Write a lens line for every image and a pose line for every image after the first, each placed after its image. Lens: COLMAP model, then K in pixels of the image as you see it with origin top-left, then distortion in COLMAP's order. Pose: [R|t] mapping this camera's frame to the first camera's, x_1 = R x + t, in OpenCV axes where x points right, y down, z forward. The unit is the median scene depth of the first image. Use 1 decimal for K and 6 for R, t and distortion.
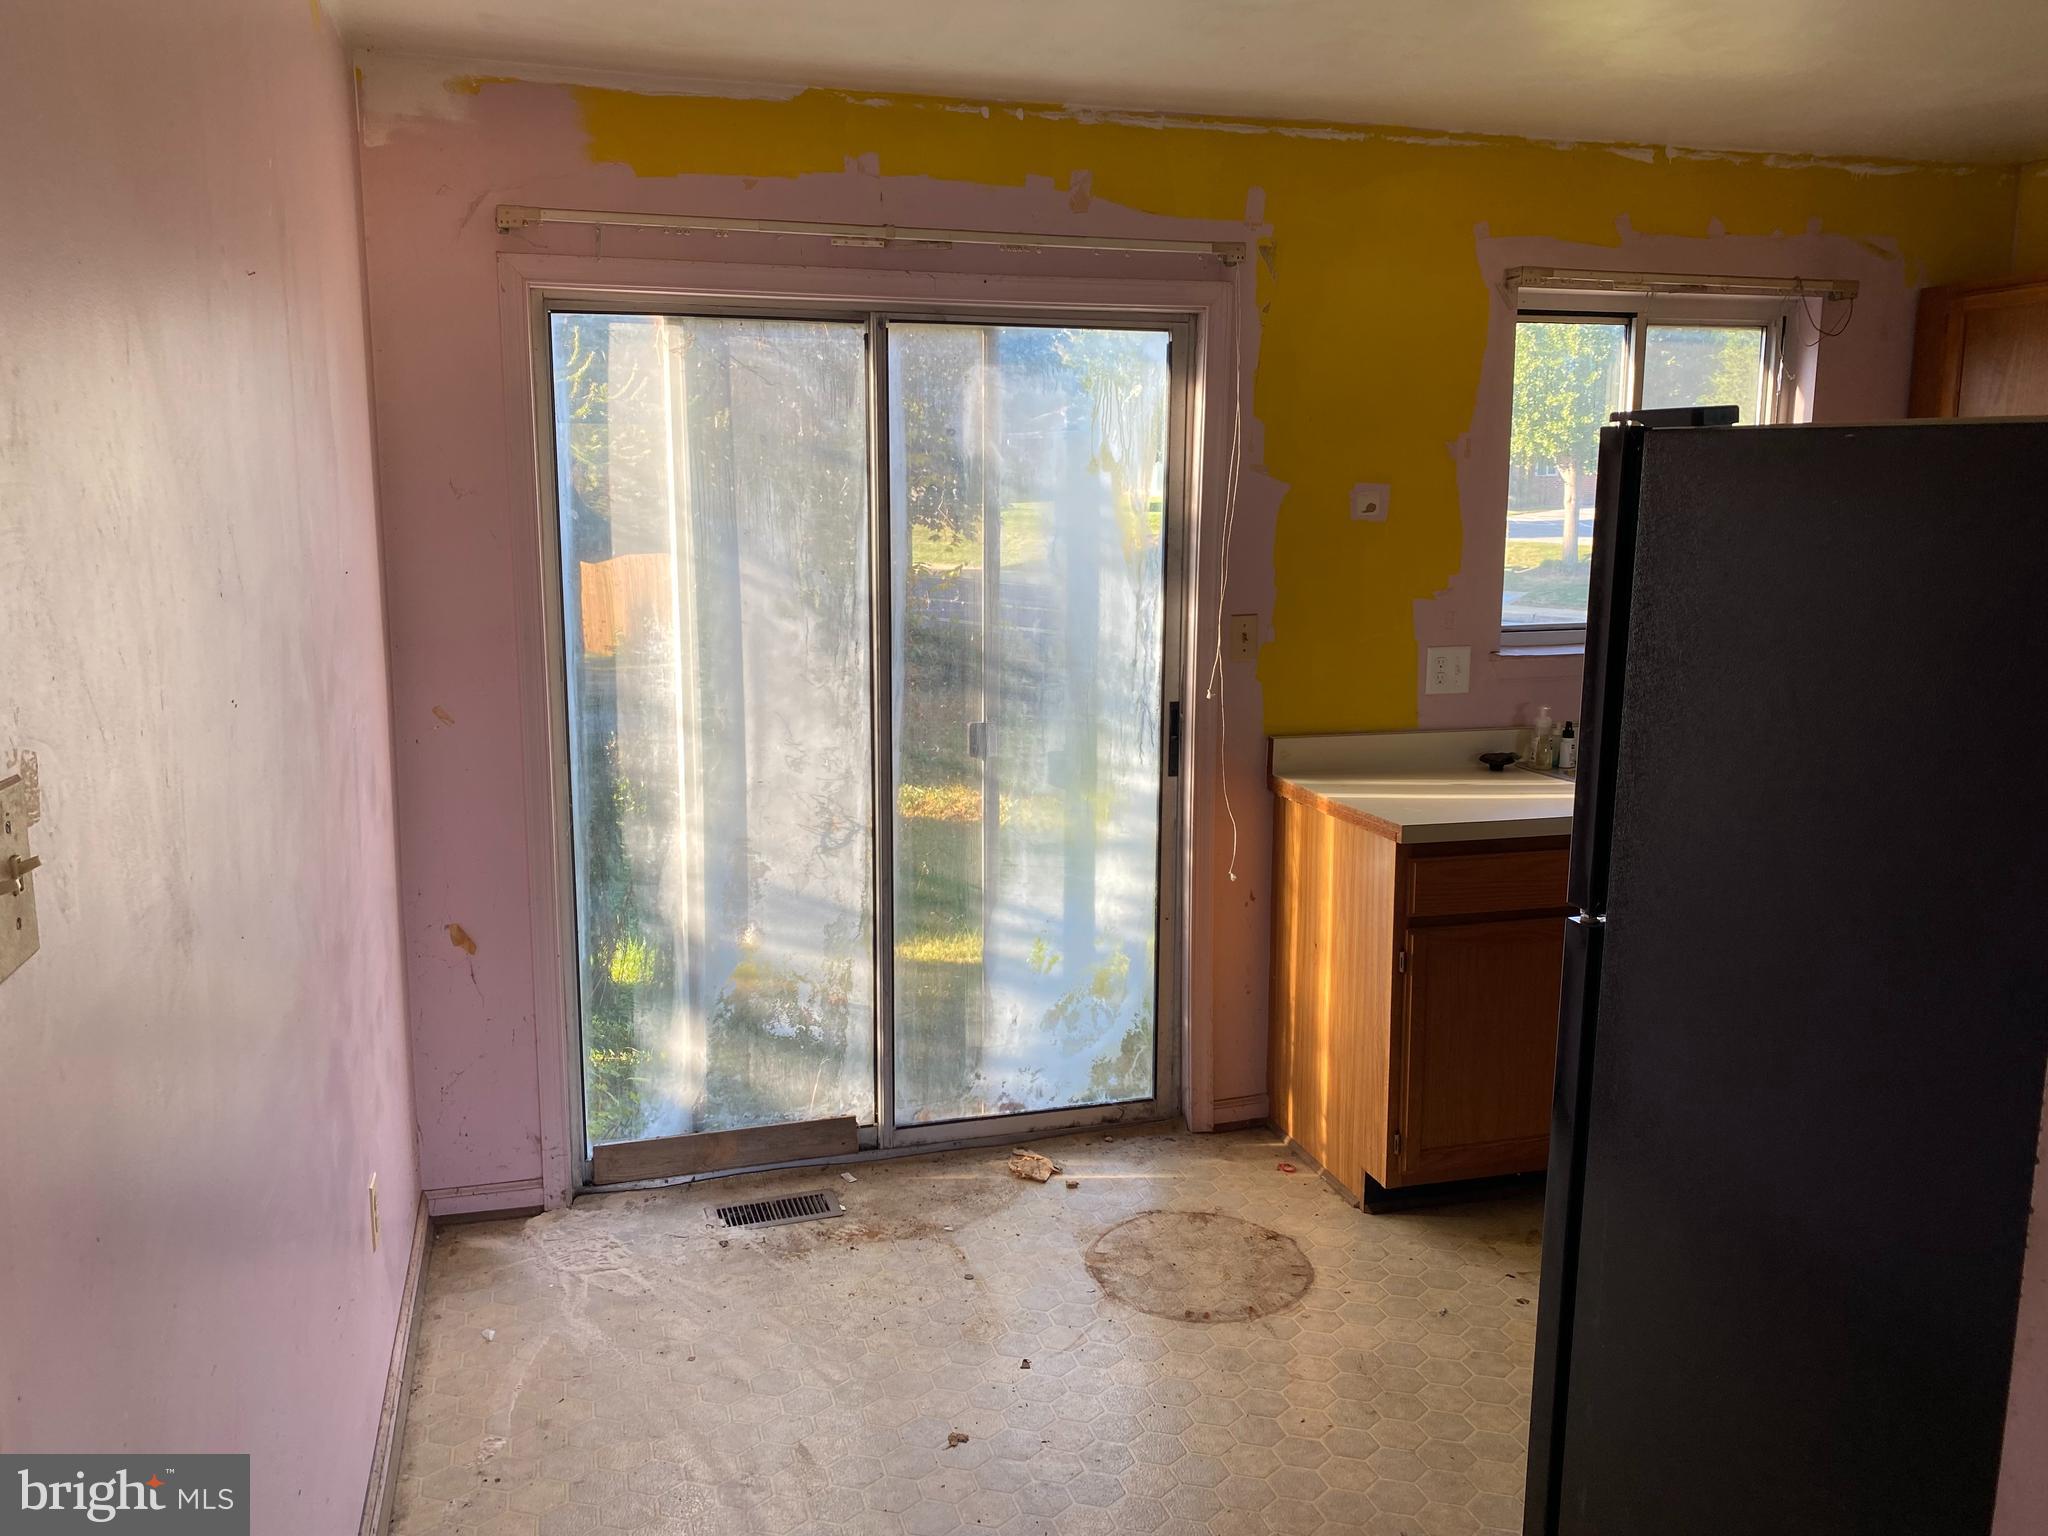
lens RADIAL K [[1559.3, 0, 1018.6], [0, 1559.3, 760.5], [0, 0, 1]] dist [0.054482, -0.059300]
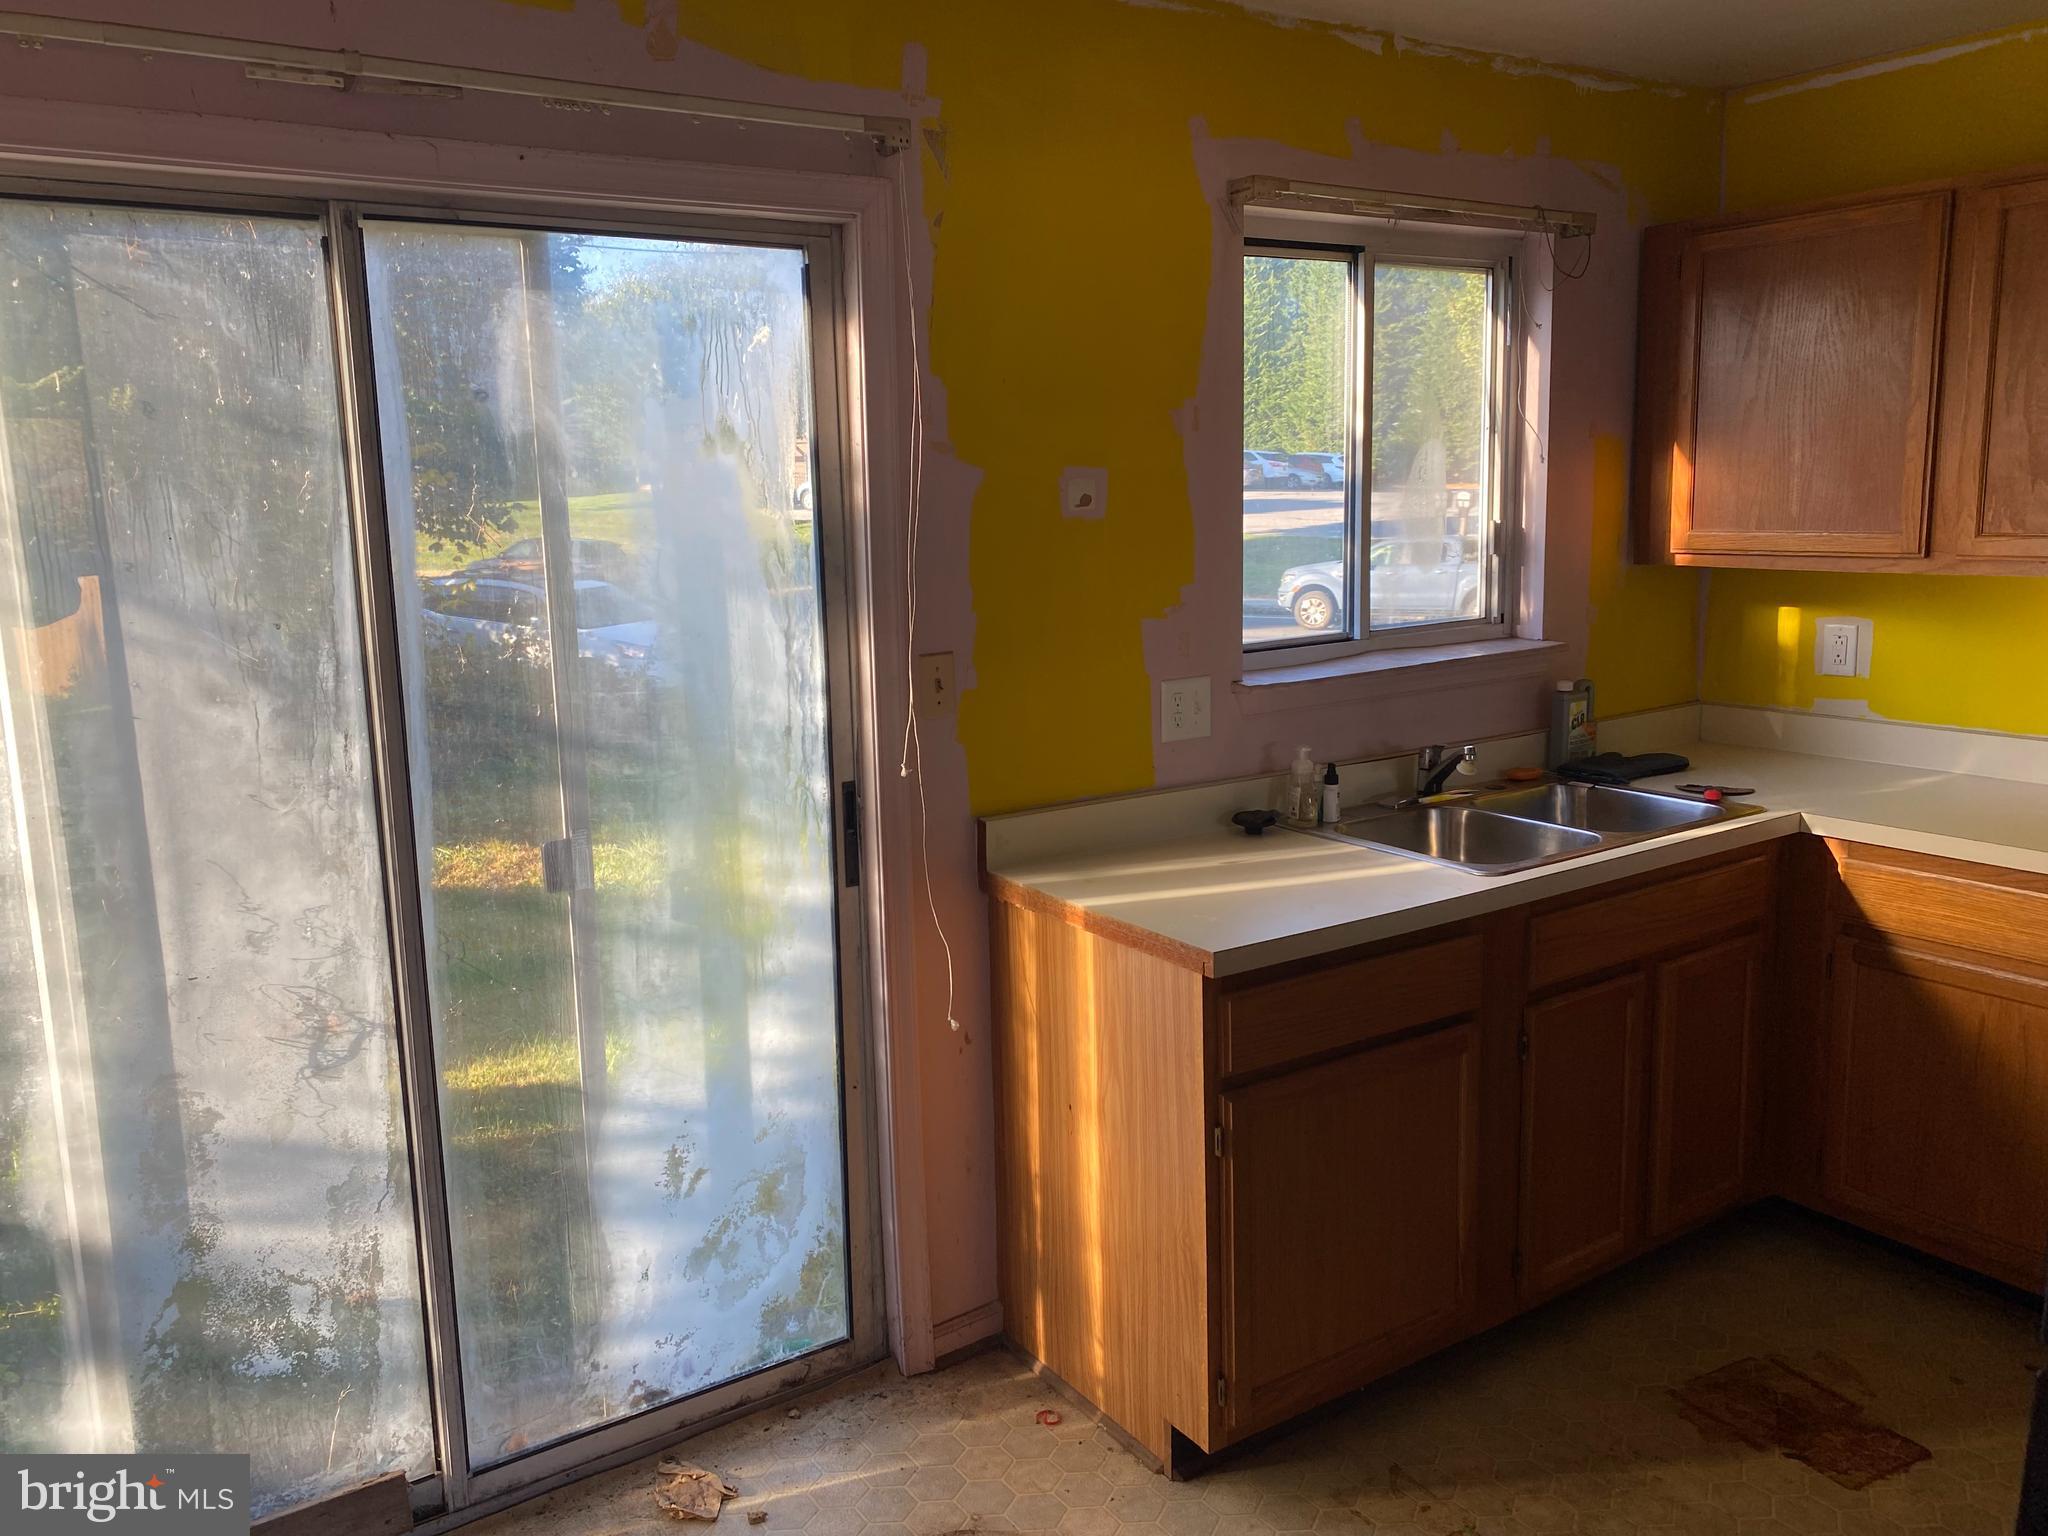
lens RADIAL K [[1559.3, 0, 1008.7], [0, 1559.3, 757.8], [0, 0, 1]] dist [0.054482, -0.059300]
pose [[0.957049, -0.074418, 0.280214, -0.026722], [0.074359, 0.997172, 0.010855, -0.051868], [-0.280229, 0.010448, 0.959876, 0.313228]]
